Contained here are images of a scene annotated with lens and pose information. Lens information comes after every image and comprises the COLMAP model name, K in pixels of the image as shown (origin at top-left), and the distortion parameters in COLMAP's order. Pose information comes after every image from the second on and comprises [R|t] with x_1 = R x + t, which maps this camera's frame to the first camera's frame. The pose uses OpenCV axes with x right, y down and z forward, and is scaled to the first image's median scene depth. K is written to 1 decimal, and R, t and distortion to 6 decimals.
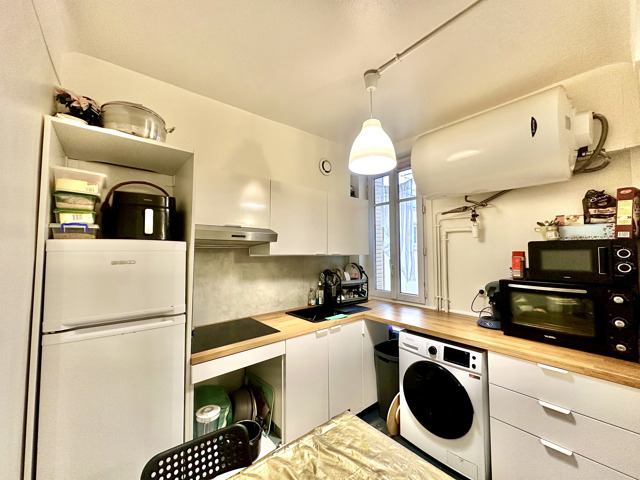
lens RADIAL K [[254.0, 0, 320.0], [0, 254.0, 240.0], [0, 0, 1]] dist [-0.002979, 0.000263]
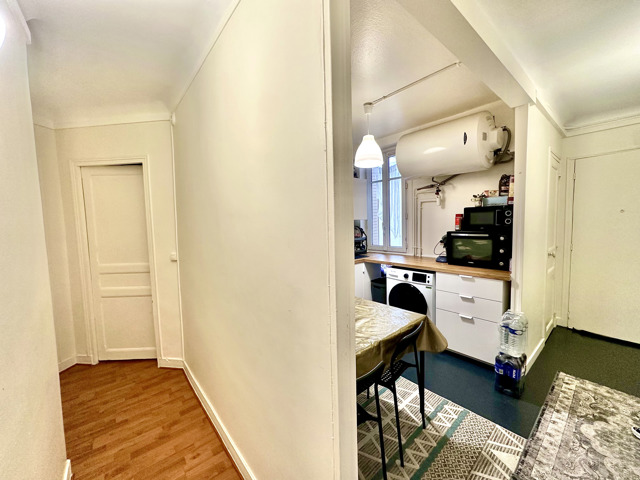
lens RADIAL K [[254.0, 0, 320.0], [0, 254.0, 240.0], [0, 0, 1]] dist [-0.002979, 0.000263]
pose [[0.999682, -0.025157, 0.001705, -0.092009], [0.024780, 0.992686, 0.118157, -0.002426], [-0.004665, -0.118078, 0.992993, -0.504802]]
